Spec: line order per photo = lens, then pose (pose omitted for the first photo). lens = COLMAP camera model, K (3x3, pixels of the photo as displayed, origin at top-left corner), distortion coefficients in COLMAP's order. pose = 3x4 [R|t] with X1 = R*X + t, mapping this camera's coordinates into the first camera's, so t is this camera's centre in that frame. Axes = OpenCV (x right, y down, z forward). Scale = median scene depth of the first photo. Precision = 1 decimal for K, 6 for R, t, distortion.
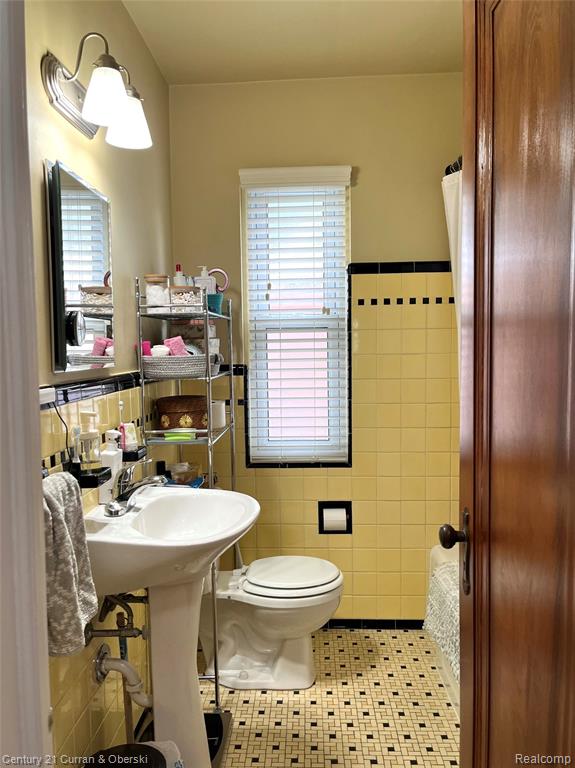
lens RADIAL K [[598.3, 0, 287.5], [0, 598.3, 384.0], [0, 0, 1]] dist [0.005959, 0.002608]
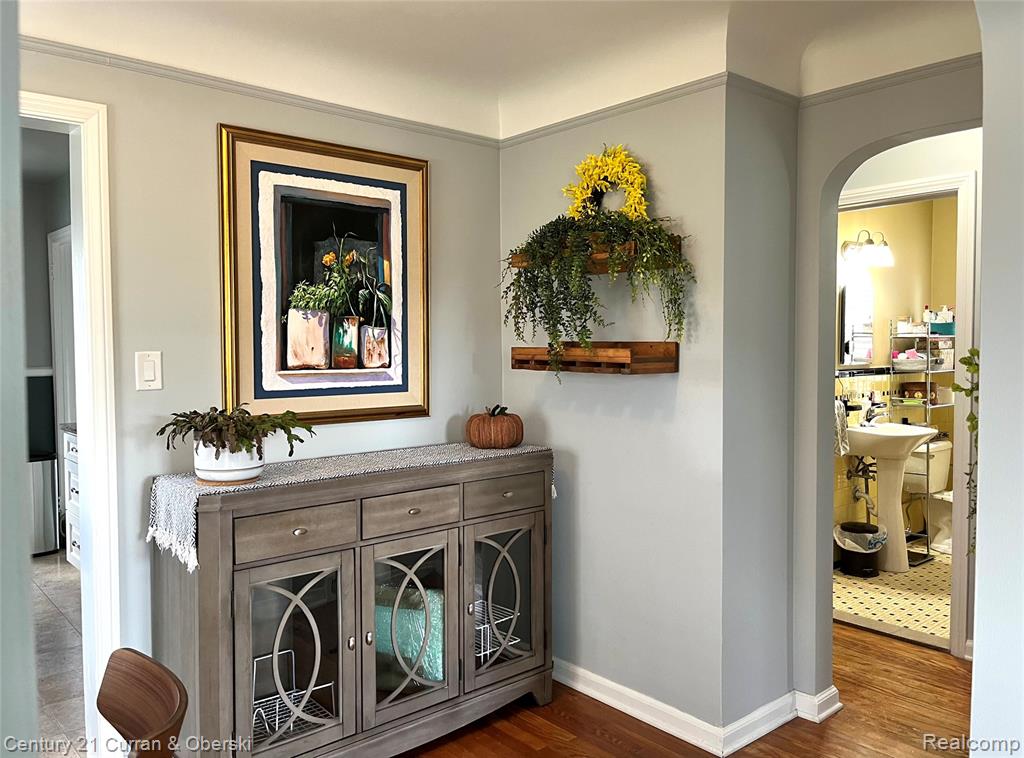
lens RADIAL K [[798.9, 0, 512.0], [0, 798.9, 379.0], [0, 0, 1]] dist [0.067323, -0.007367]
pose [[0.680862, 0.039874, -0.731325, 0.841506], [-0.050920, 0.998678, 0.007045, 0.062687], [0.730639, 0.032442, 0.681993, -1.689064]]
